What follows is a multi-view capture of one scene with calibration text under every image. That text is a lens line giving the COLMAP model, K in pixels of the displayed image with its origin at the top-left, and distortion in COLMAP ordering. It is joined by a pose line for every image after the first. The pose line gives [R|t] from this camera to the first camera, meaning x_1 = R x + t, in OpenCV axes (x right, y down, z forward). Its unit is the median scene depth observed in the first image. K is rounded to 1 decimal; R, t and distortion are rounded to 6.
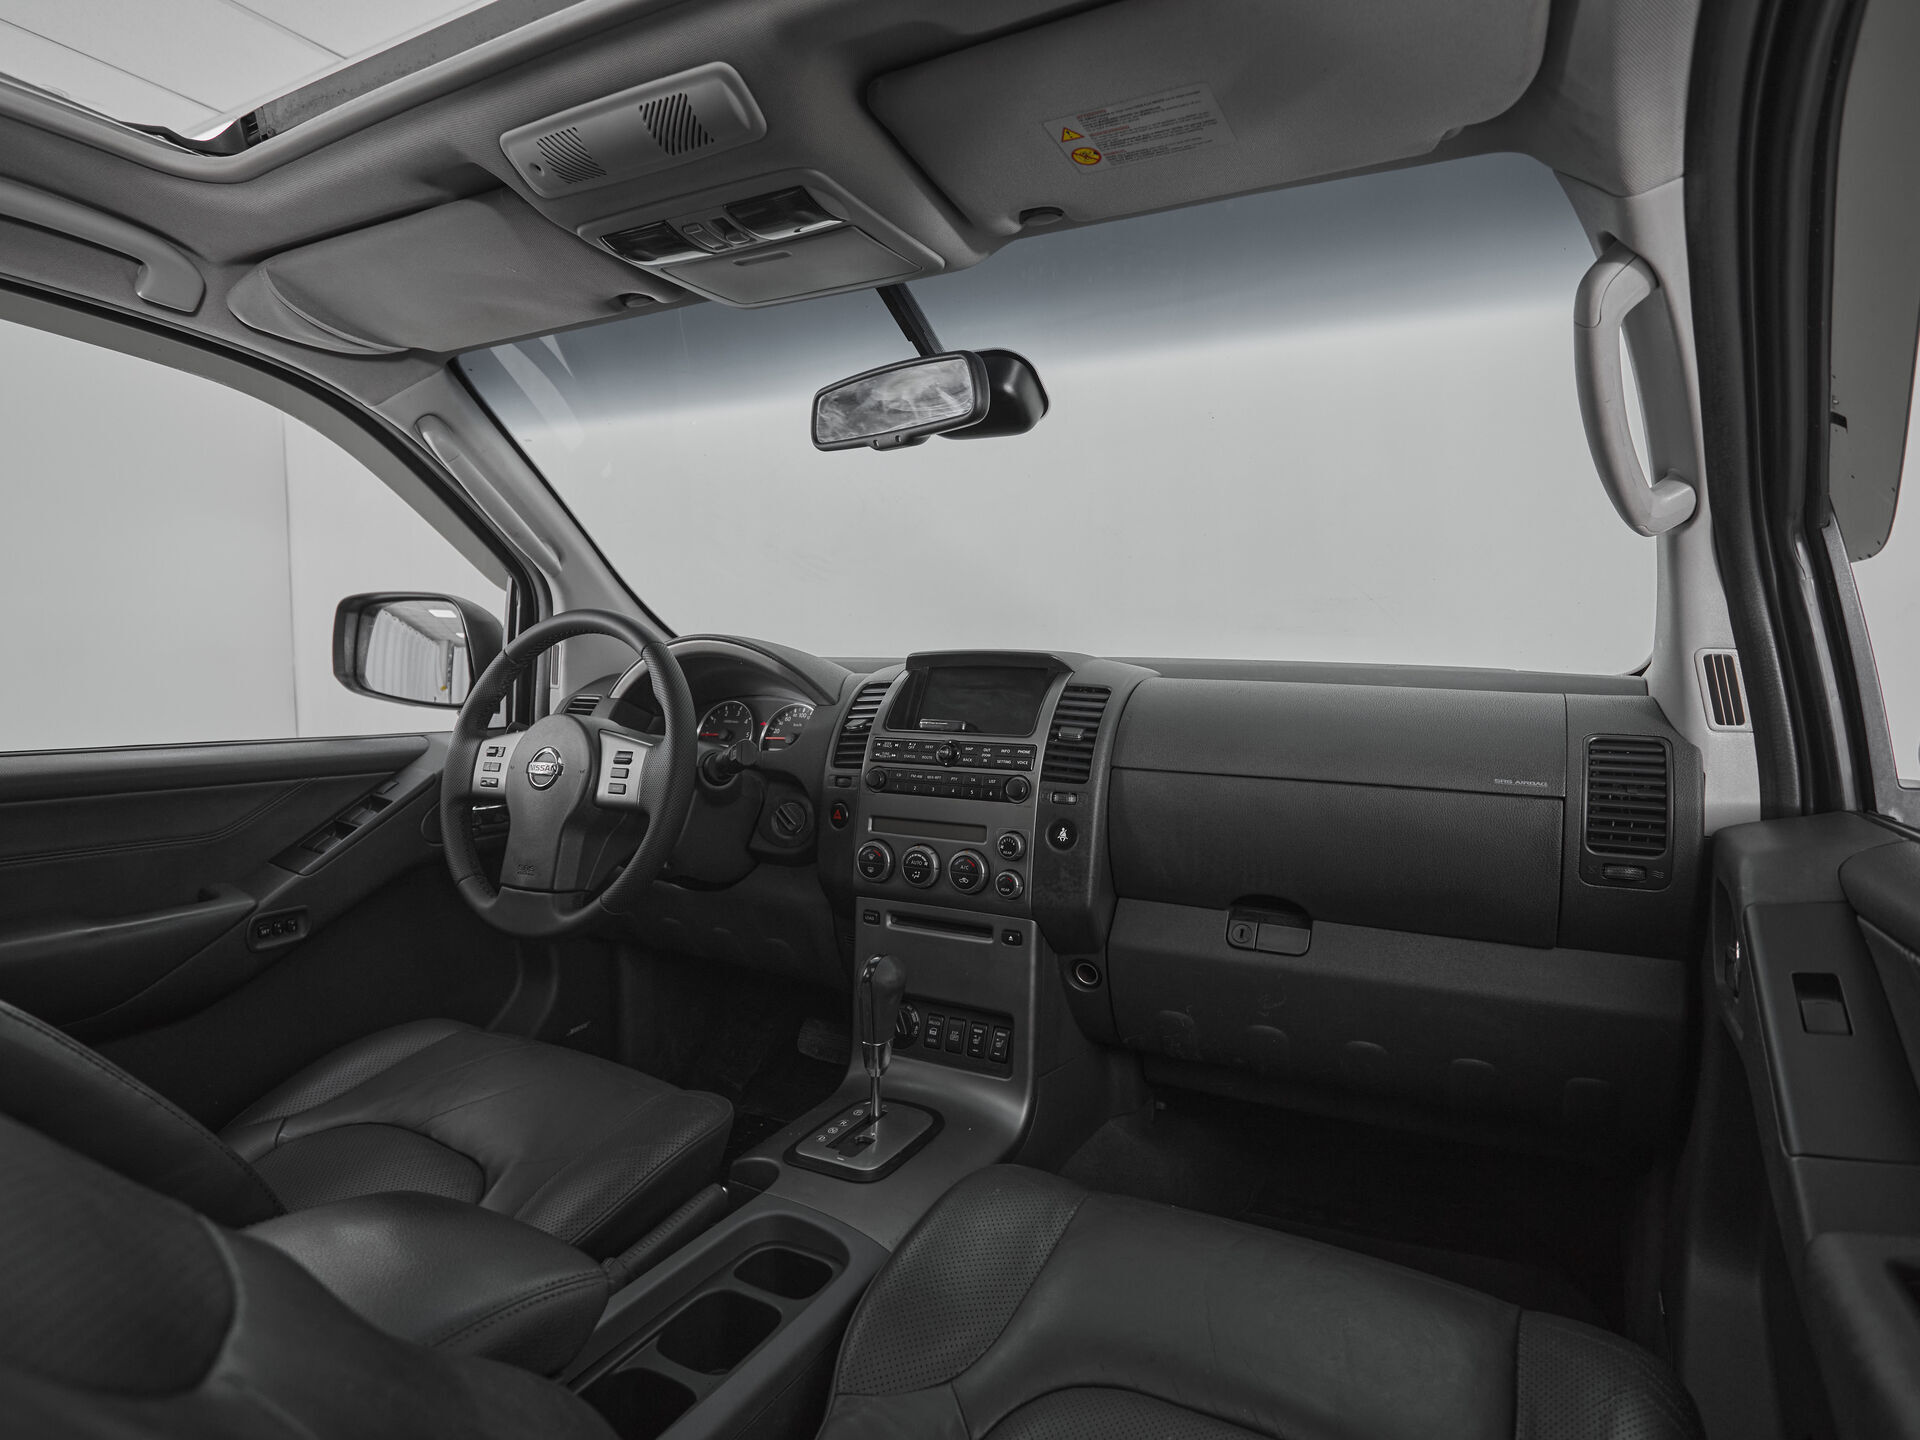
lens RADIAL K [[1029.7, 0, 978.7], [0, 1029.7, 722.0], [0, 0, 1]] dist [-0.003366, -0.000889]
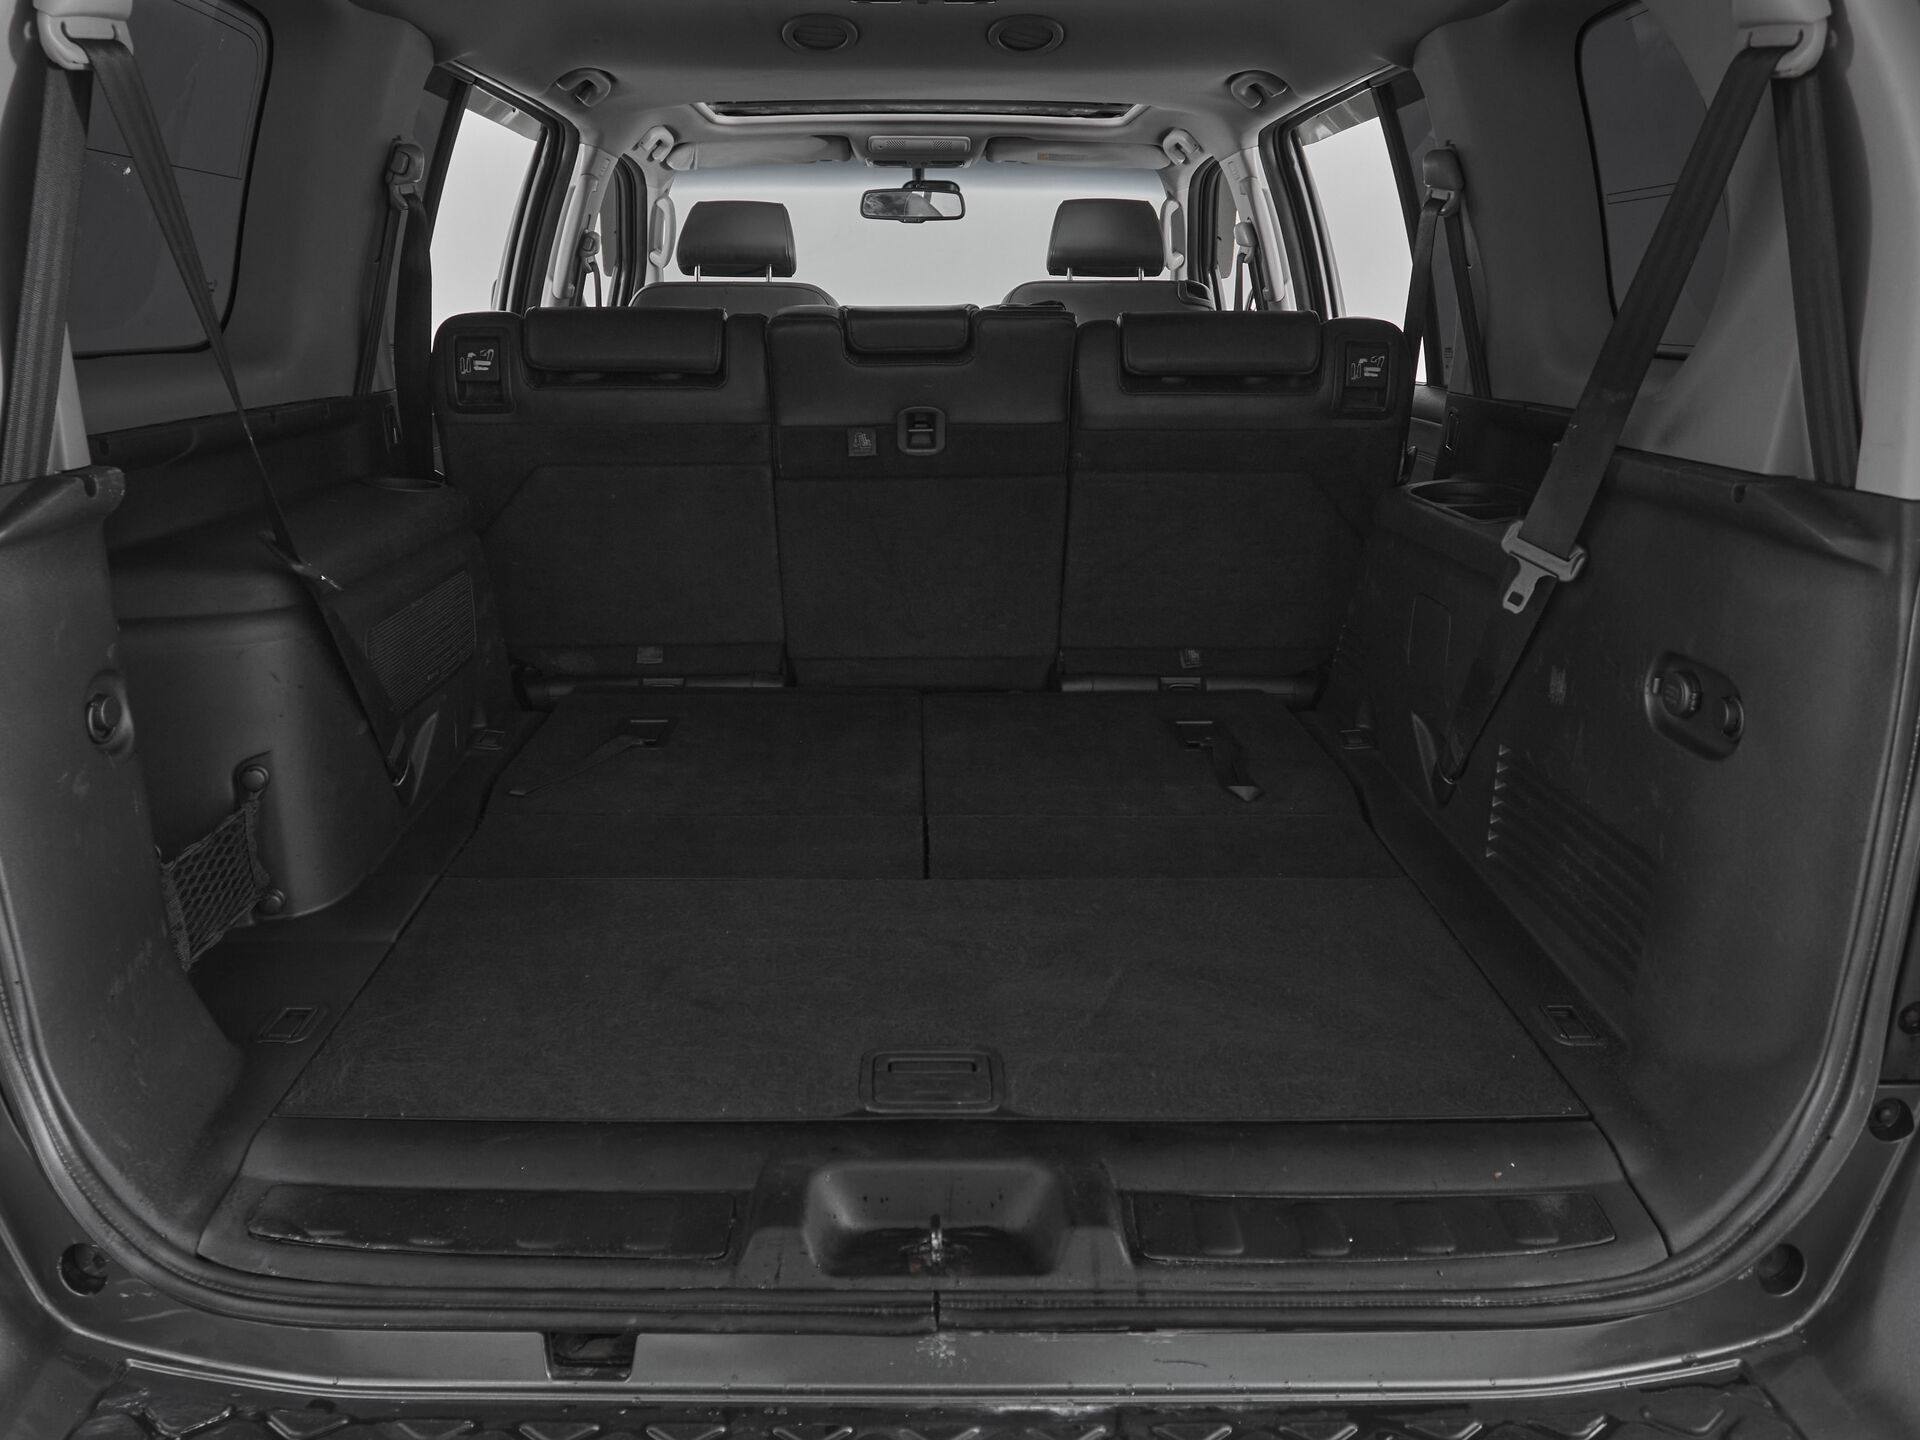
lens RADIAL K [[1029.7, 0, 978.7], [0, 1029.7, 722.0], [0, 0, 1]] dist [-0.003366, -0.000889]
pose [[0.891686, -0.183257, 0.413899, -1.076620], [0.039428, 0.942352, 0.332292, 0.038449], [-0.450933, -0.279981, 0.847508, -1.349656]]
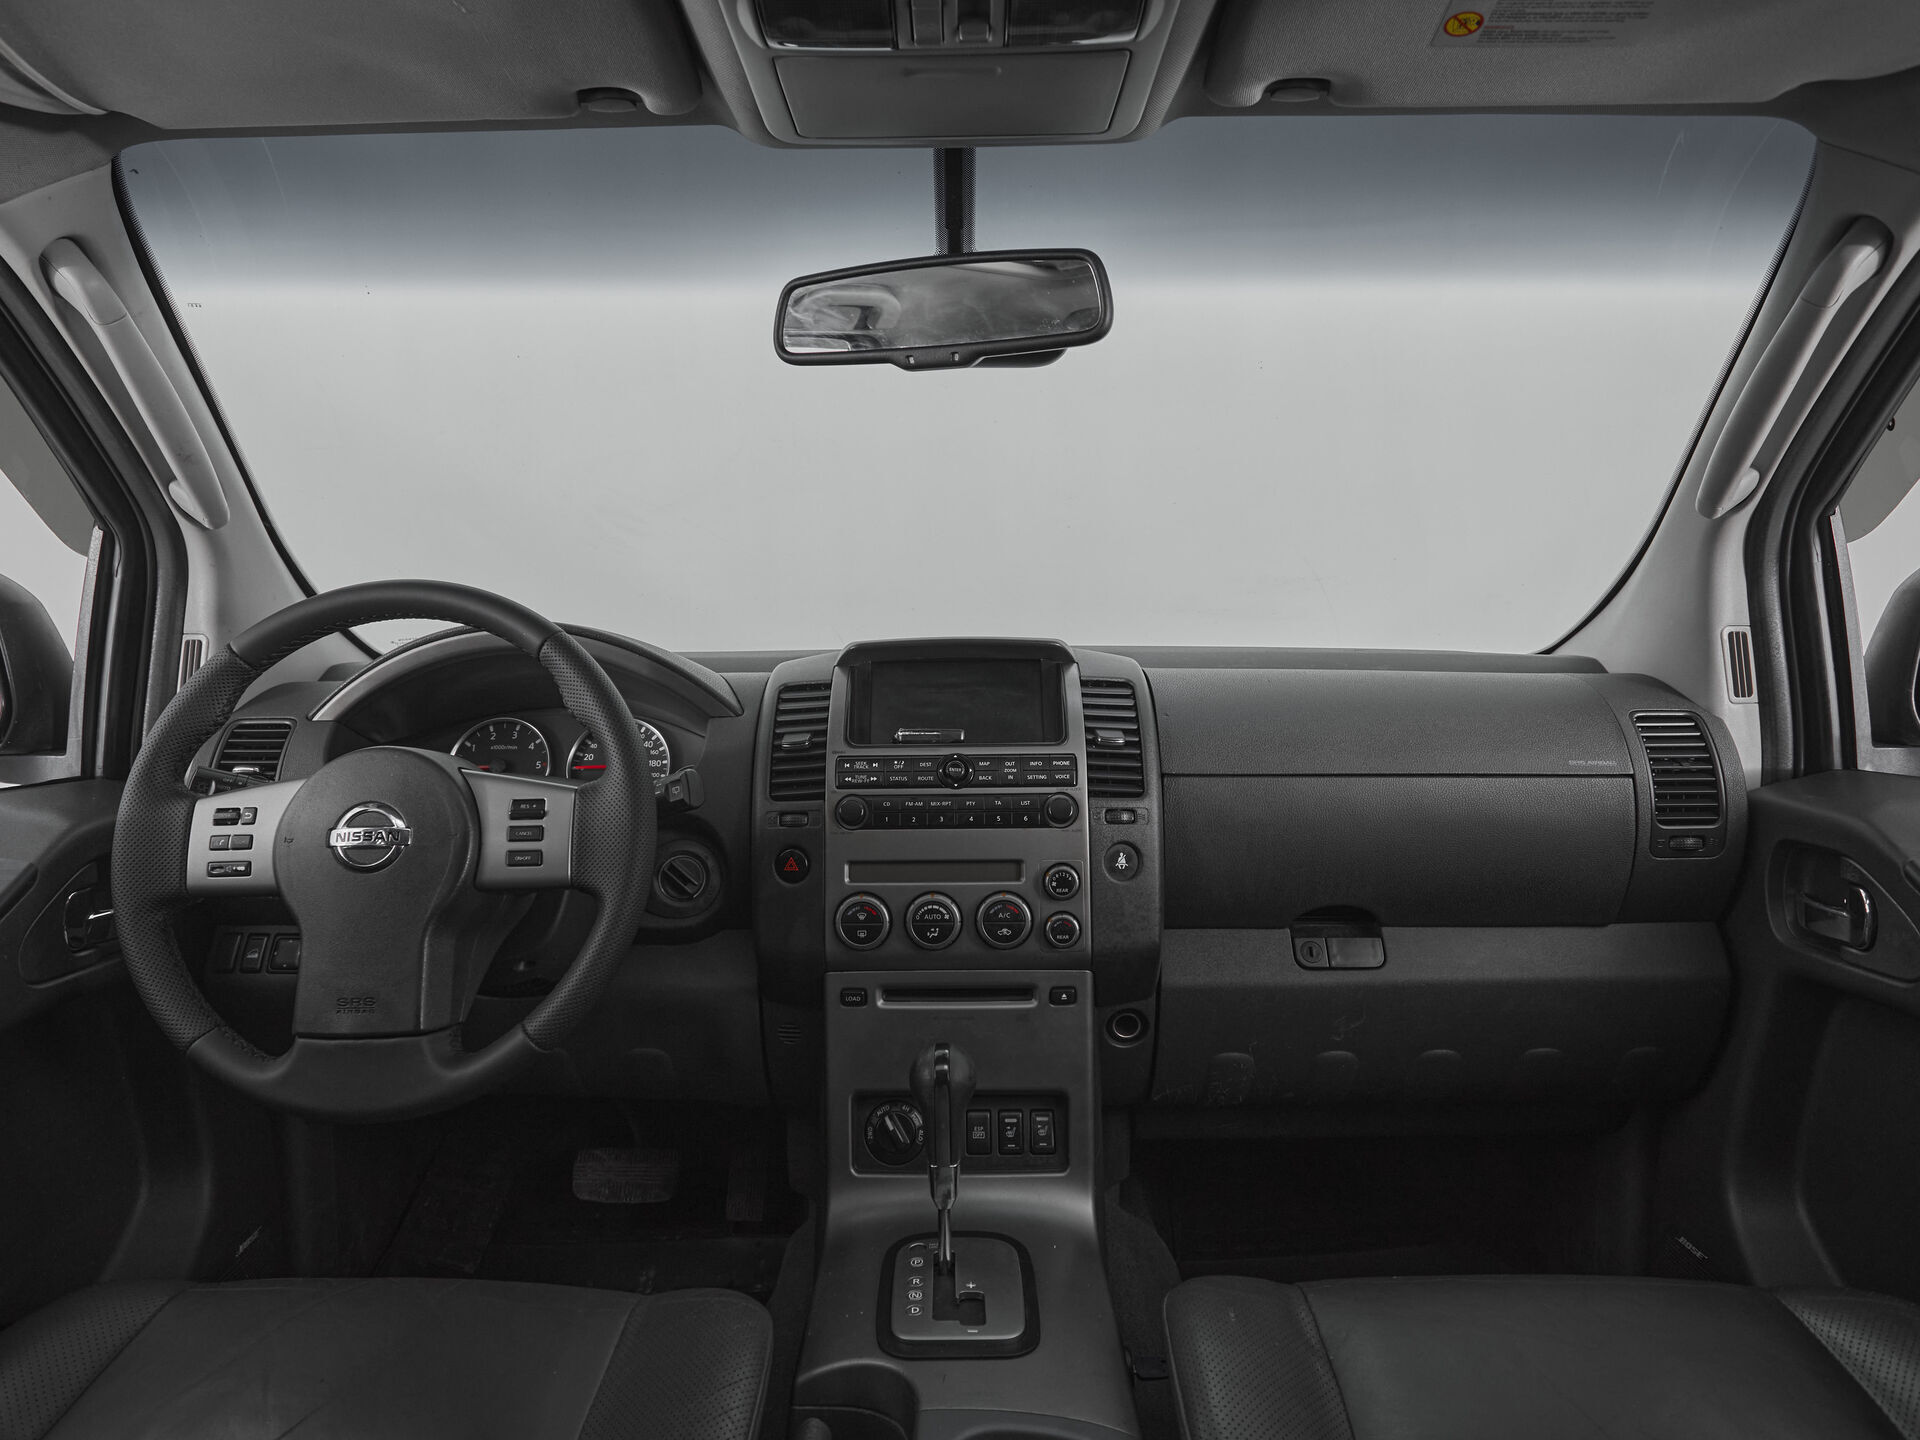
lens RADIAL K [[1146.2, 0, 944.1], [0, 1146.2, 721.0], [0, 0, 1]] dist [-0.002984, -0.001763]
pose [[0.892750, -0.043116, 0.448485, -0.431198], [0.044470, 0.998982, 0.007519, -0.014483], [-0.448353, 0.013232, 0.893759, 0.237030]]
